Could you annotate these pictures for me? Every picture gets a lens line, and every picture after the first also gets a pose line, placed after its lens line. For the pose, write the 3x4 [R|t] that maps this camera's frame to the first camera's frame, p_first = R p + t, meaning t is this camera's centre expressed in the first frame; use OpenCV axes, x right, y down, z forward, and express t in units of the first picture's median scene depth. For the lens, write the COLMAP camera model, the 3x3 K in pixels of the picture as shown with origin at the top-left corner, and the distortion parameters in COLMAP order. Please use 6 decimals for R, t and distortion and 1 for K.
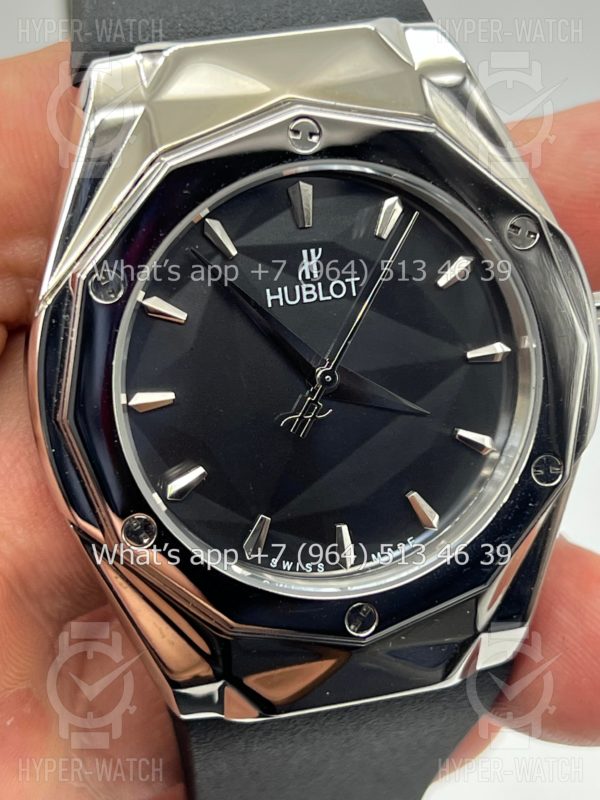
lens RADIAL K [[1821.2, 0, 293.5], [0, 1821.2, 408.2], [0, 0, 1]] dist [0.286390, 0.000000]
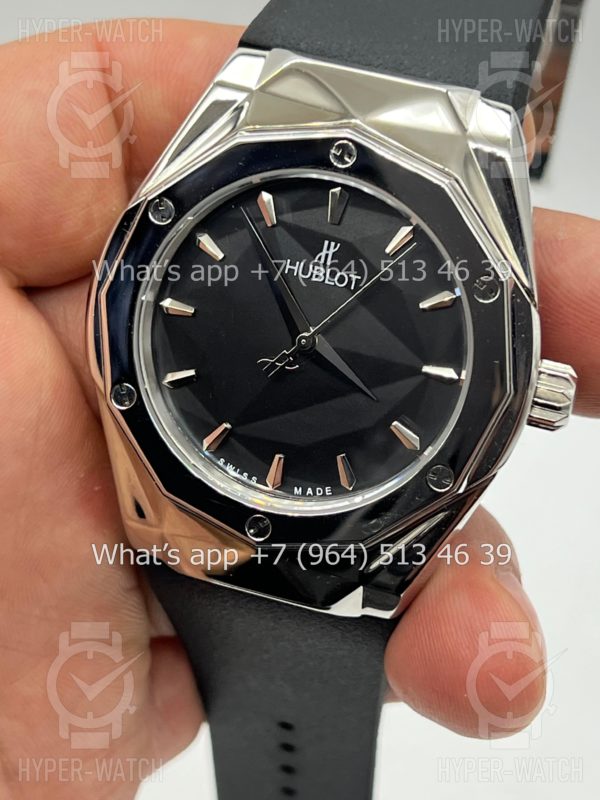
lens RADIAL K [[1821.2, 0, 301.8], [0, 1821.2, 397.8], [0, 0, 1]] dist [0.286390, 0.000000]
pose [[0.859137, 0.374103, -0.349185, 0.470313], [-0.365900, 0.926103, 0.091926, -0.095479], [0.357771, 0.048789, 0.932534, -0.175617]]
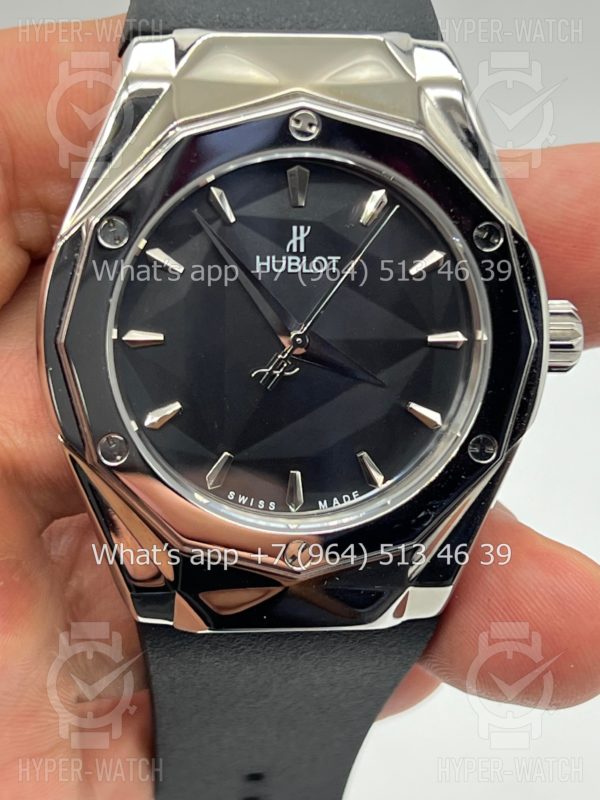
lens RADIAL K [[1821.2, 0, 294.0], [0, 1821.2, 393.1], [0, 0, 1]] dist [0.286390, 0.000000]
pose [[0.986753, 0.140045, -0.081889, 0.112660], [-0.140521, 0.990078, -0.000048, 0.016282], [0.081070, 0.011554, 0.996641, -0.130501]]
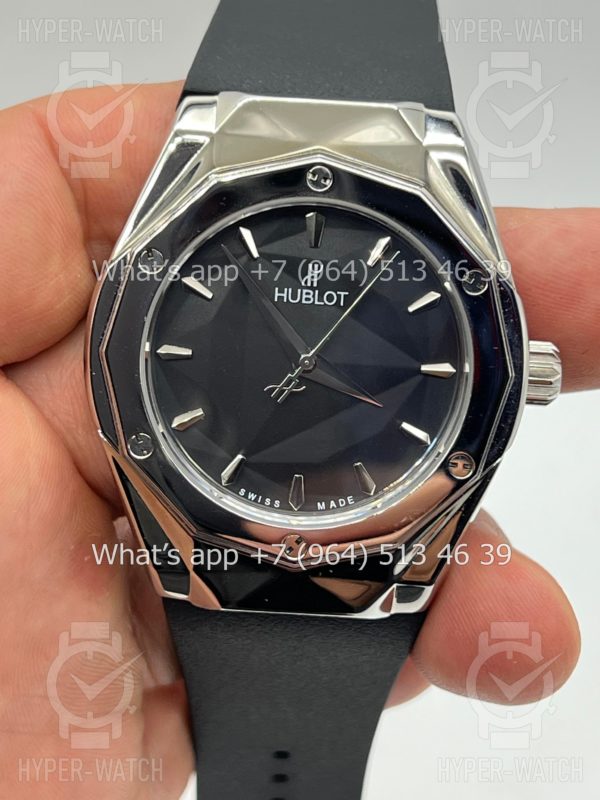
lens RADIAL K [[1821.2, 0, 298.1], [0, 1821.2, 402.1], [0, 0, 1]] dist [0.286390, 0.000000]
pose [[0.962101, 0.199836, -0.185544, 0.261242], [-0.203449, 0.979085, -0.000442, 0.013376], [0.181576, 0.038174, 0.982636, -0.292437]]
